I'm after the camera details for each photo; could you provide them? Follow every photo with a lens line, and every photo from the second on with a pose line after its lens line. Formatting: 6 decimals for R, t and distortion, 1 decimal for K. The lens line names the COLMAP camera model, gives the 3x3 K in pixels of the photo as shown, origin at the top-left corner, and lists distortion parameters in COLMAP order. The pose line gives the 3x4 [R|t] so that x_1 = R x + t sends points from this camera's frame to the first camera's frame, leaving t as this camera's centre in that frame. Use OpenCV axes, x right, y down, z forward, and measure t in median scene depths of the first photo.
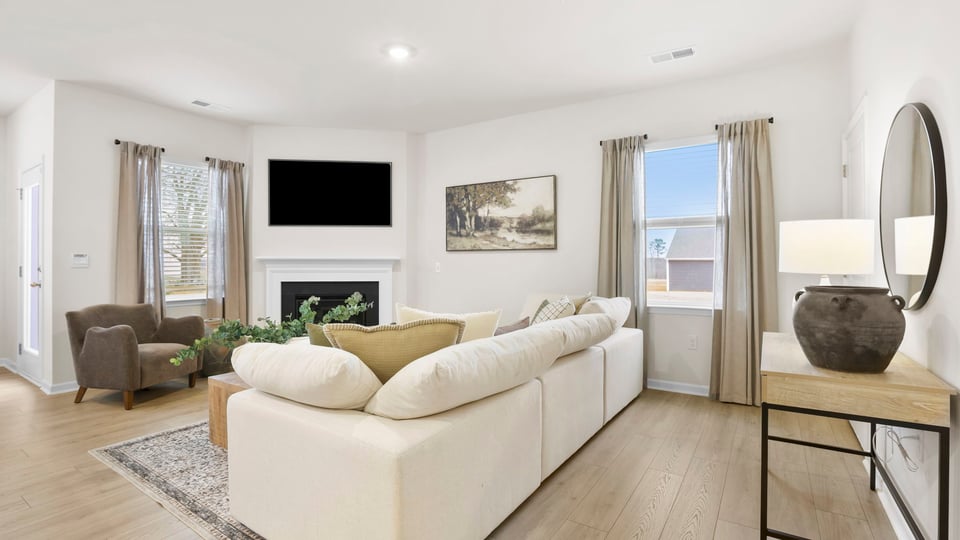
lens RADIAL K [[447.8, 0, 479.2], [0, 447.8, 267.5], [0, 0, 1]] dist [-0.034058, 0.001786]
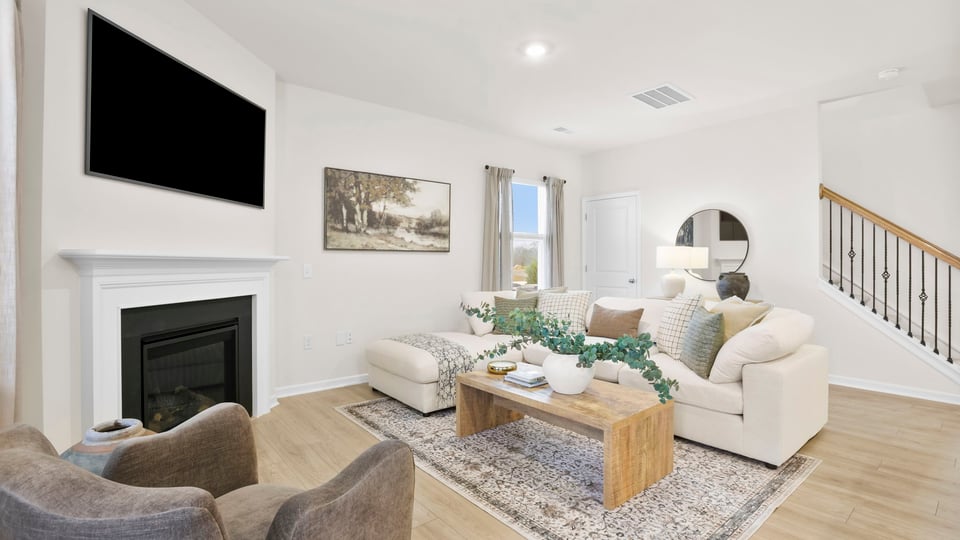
lens RADIAL K [[447.8, 0, 479.4], [0, 447.8, 262.6], [0, 0, 1]] dist [-0.034058, 0.001786]
pose [[0.286594, 0.004291, 0.958042, -0.786773], [0.017782, 0.999794, -0.009798, -0.002603], [-0.957887, 0.019844, 0.286459, 0.571063]]
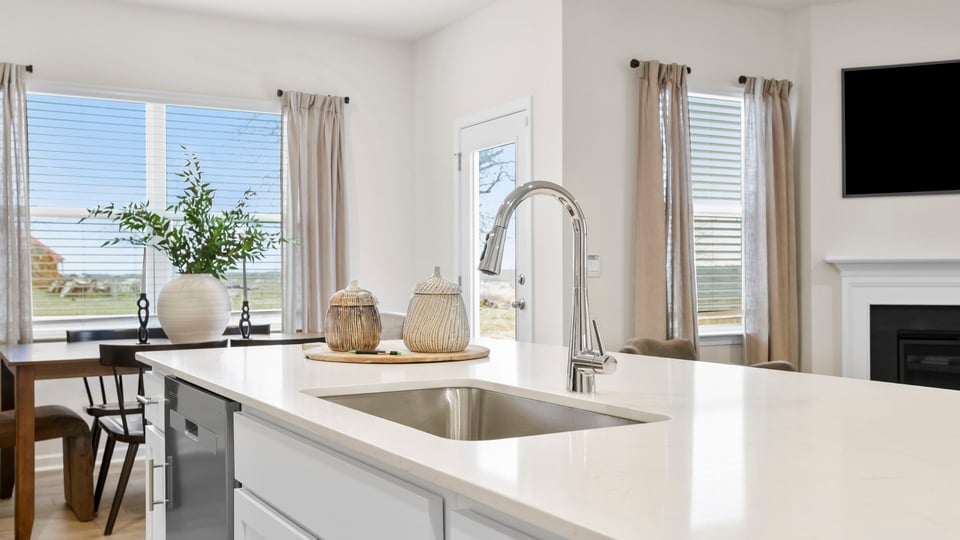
lens RADIAL K [[909.4, 0, 481.0], [0, 909.4, 274.4], [0, 0, 1]] dist [0.038152, 0.000000]
pose [[0.891900, -0.004831, -0.452206, -0.384991], [0.000860, 0.999959, -0.008987, 0.006396], [0.452231, 0.007627, 0.891868, -0.156906]]
